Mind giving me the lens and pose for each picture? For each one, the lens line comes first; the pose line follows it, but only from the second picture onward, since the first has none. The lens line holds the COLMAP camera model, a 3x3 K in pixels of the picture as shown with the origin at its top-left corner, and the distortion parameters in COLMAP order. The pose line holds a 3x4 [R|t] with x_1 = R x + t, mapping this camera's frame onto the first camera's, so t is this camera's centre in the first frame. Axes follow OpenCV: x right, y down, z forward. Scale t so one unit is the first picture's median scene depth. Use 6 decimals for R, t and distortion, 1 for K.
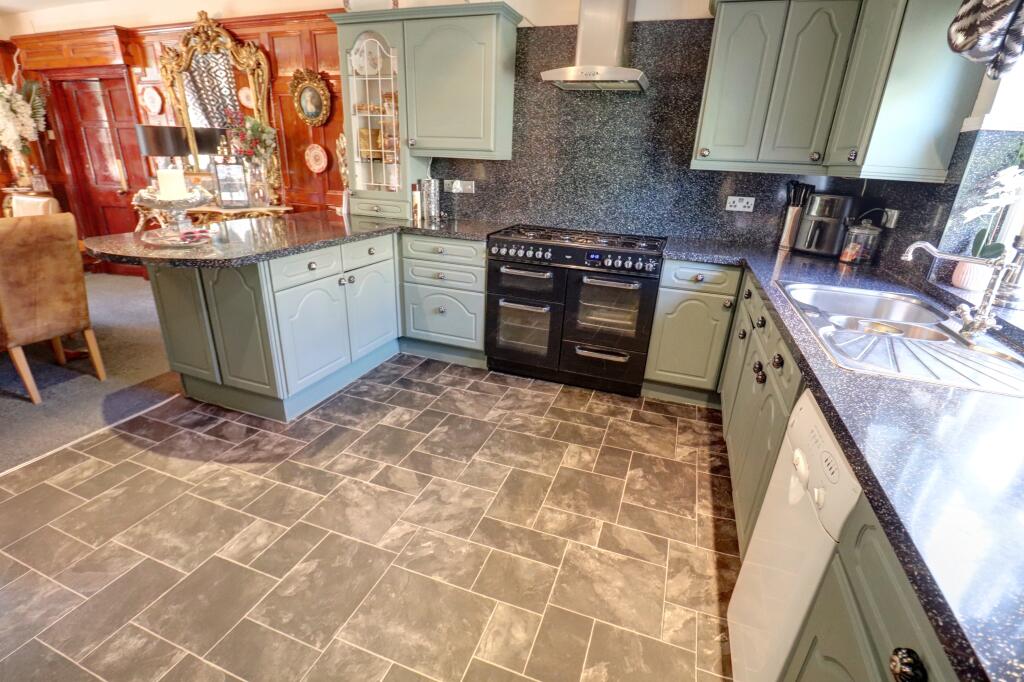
lens RADIAL K [[475.3, 0, 505.4], [0, 475.3, 350.7], [0, 0, 1]] dist [-0.005049, -0.010668]
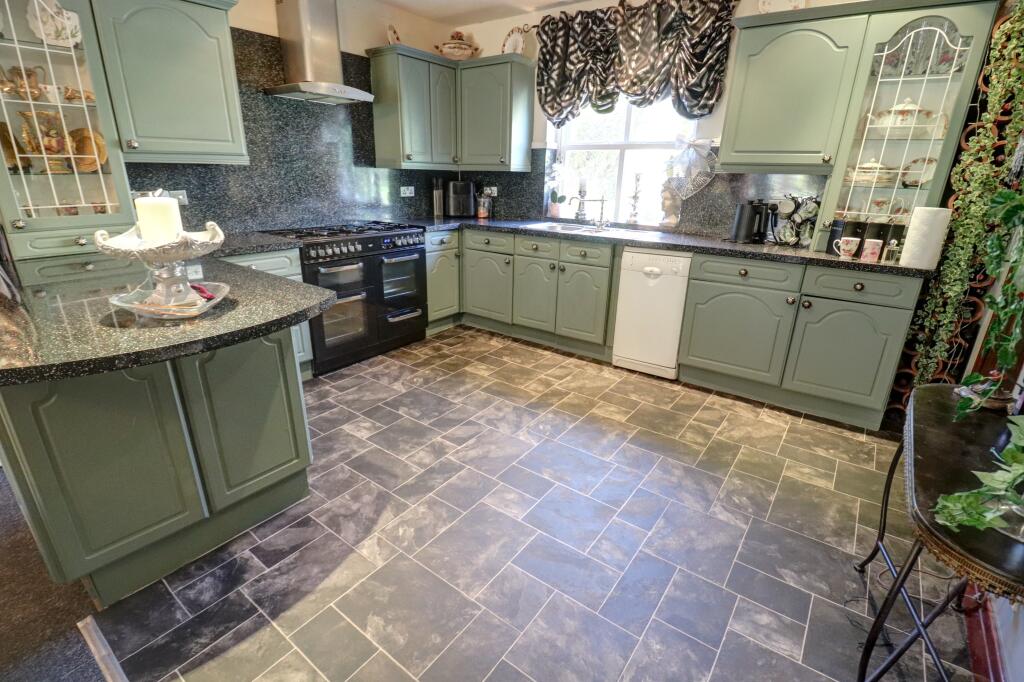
lens RADIAL K [[475.3, 0, 505.4], [0, 475.3, 350.7], [0, 0, 1]] dist [-0.005049, -0.010668]
pose [[0.277697, -0.366722, 0.887919, -0.892907], [0.349445, 0.899515, 0.262222, -0.148422], [-0.894859, 0.237461, 0.377942, 0.299886]]
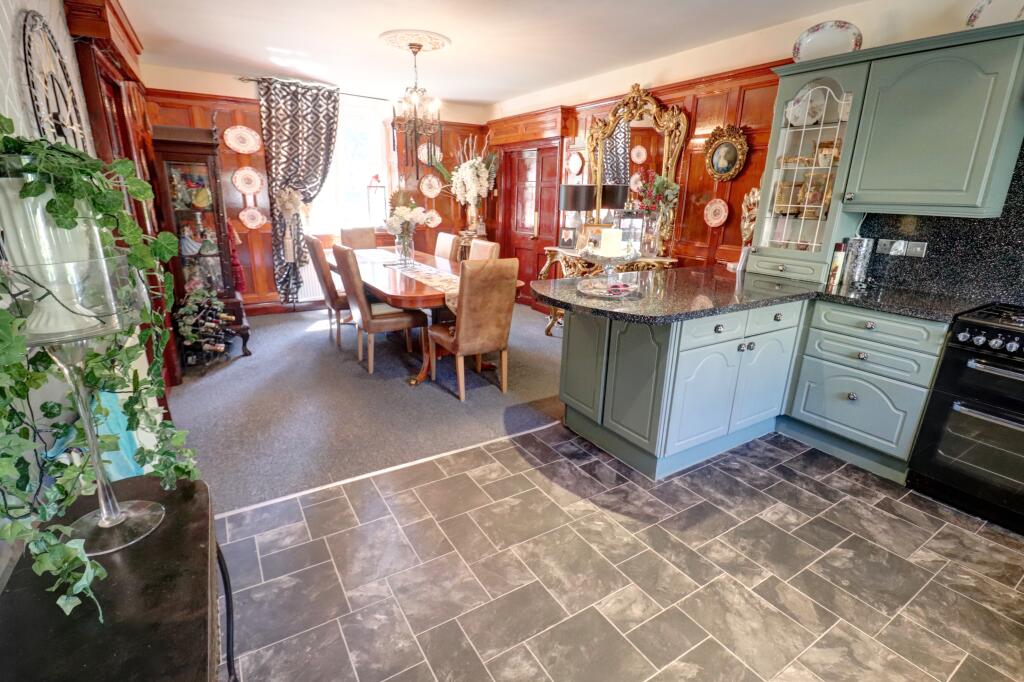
lens RADIAL K [[475.3, 0, 505.4], [0, 475.3, 350.7], [0, 0, 1]] dist [-0.005049, -0.010668]
pose [[0.789858, 0.163712, -0.591035, -0.152636], [-0.213771, 0.976767, -0.015125, -0.026281], [0.574827, 0.138293, 0.806504, 0.000597]]
